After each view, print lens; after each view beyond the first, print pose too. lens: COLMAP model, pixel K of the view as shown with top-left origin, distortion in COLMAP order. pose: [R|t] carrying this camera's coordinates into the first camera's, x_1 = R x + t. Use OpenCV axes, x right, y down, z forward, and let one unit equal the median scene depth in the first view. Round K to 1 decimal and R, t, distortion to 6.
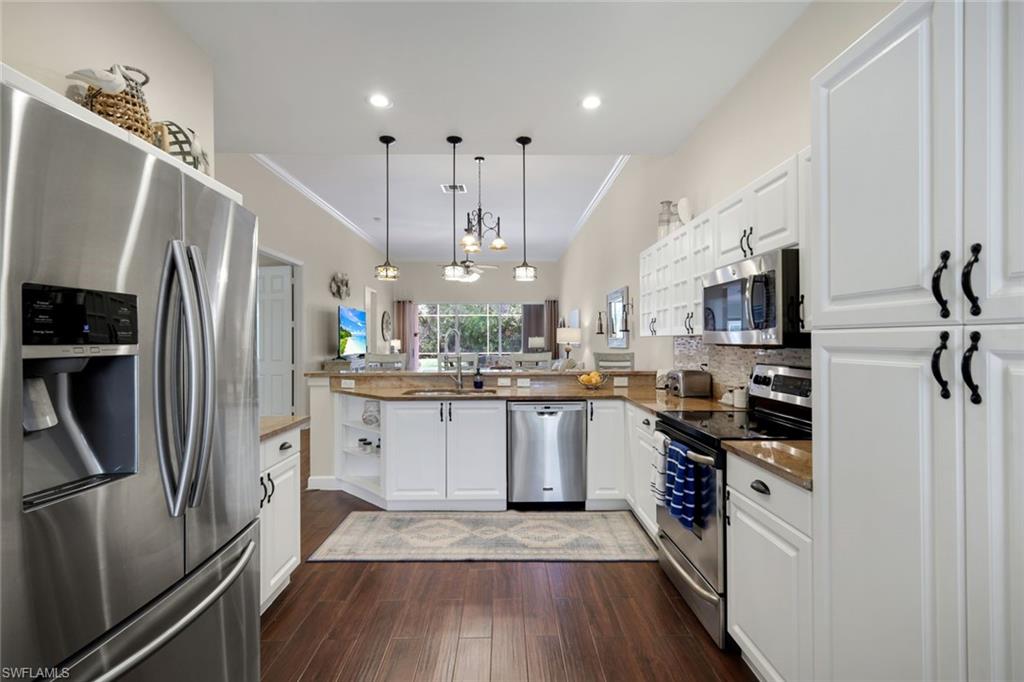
lens RADIAL K [[447.5, 0, 511.7], [0, 447.5, 344.0], [0, 0, 1]] dist [0.008420, 0.000203]
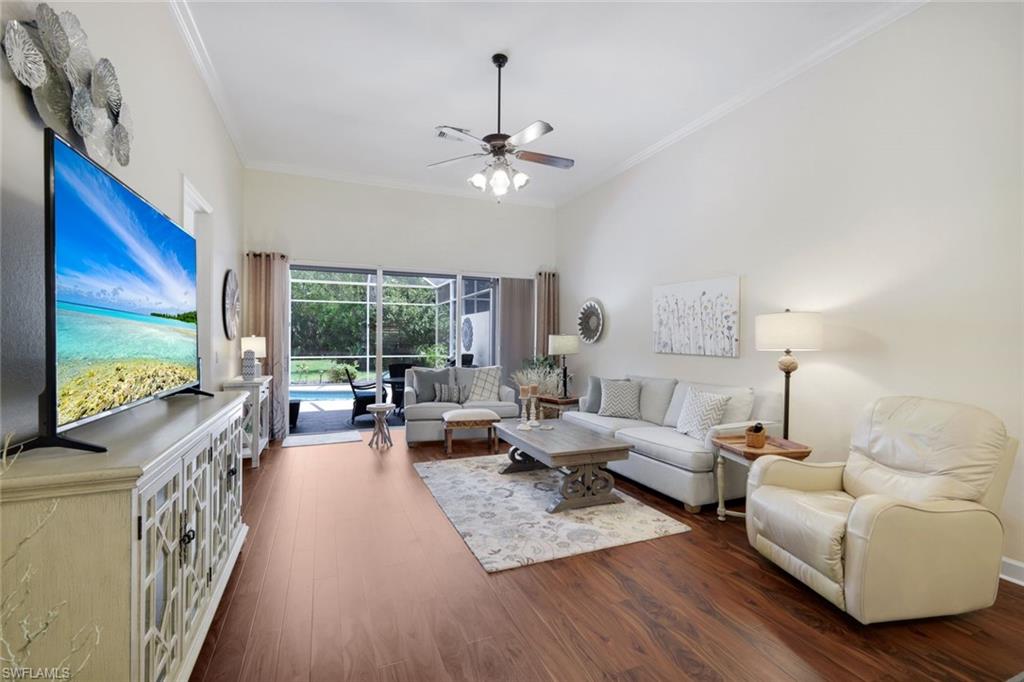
lens RADIAL K [[447.5, 0, 516.0], [0, 447.5, 342.8], [0, 0, 1]] dist [0.008420, 0.000203]
pose [[0.932007, 0.004815, 0.362409, -0.169055], [-0.005337, 0.999986, 0.000439, -0.004719], [-0.362401, -0.002343, 0.932019, 0.468824]]
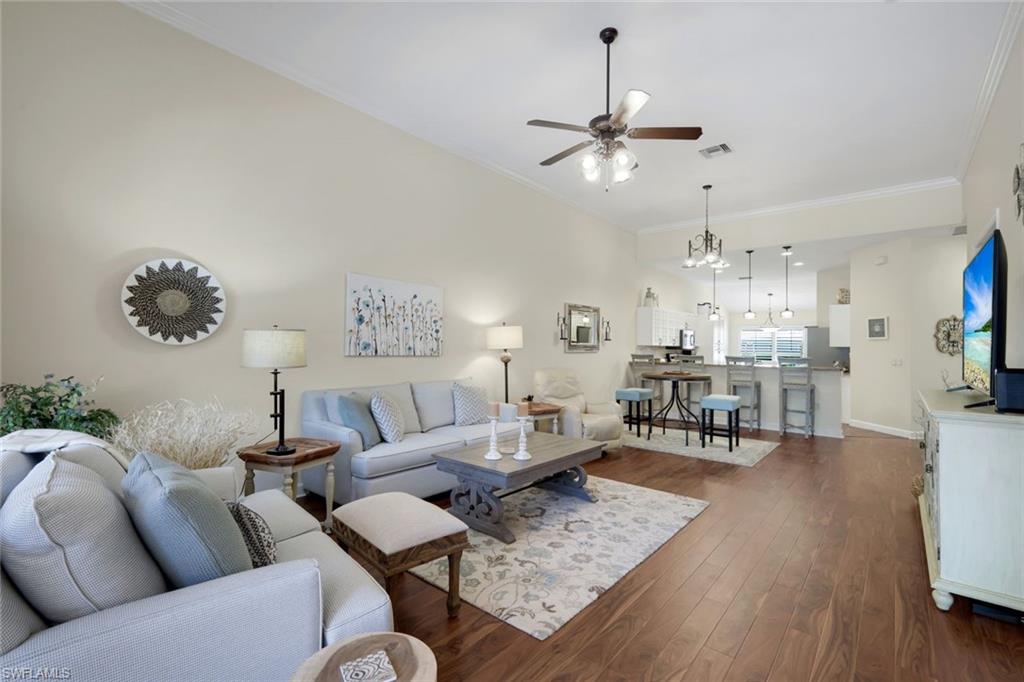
lens RADIAL K [[447.5, 0, 507.8], [0, 447.5, 342.7], [0, 0, 1]] dist [0.008420, 0.000203]
pose [[-0.732879, -0.002500, 0.680354, -0.211726], [-0.005267, 0.999984, -0.001999, -0.006014], [-0.680339, -0.005048, -0.732881, 0.989429]]
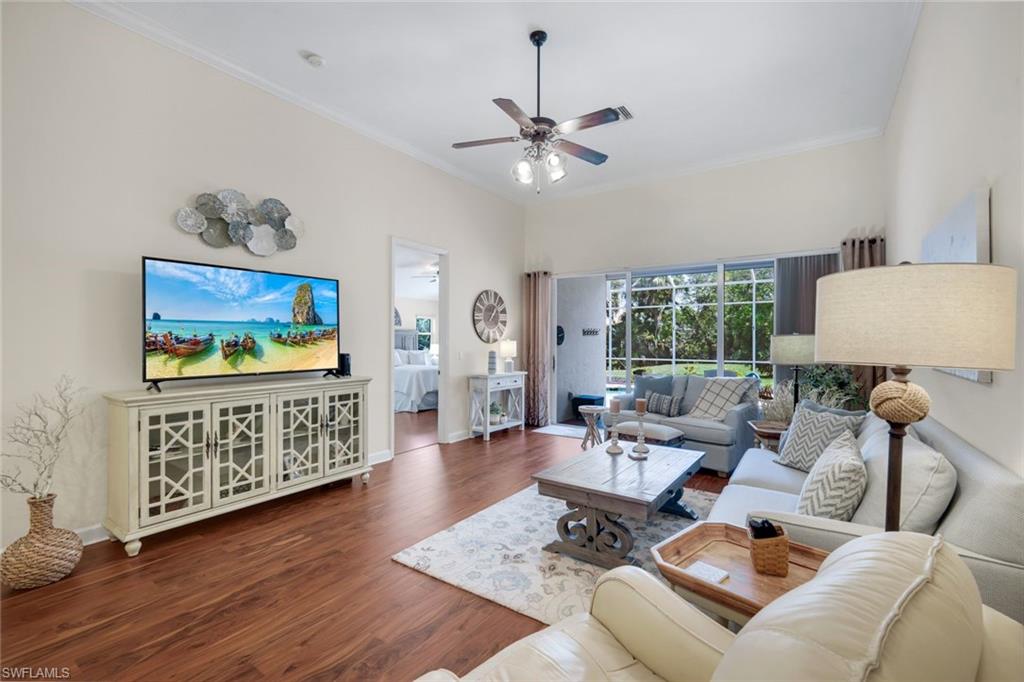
lens RADIAL K [[447.5, 0, 515.9], [0, 447.5, 339.5], [0, 0, 1]] dist [0.008420, 0.000203]
pose [[0.806570, 0.002411, -0.591134, 0.078870], [-0.009016, 0.999926, -0.008224, -0.005747], [0.591070, 0.011962, 0.806532, 0.522699]]
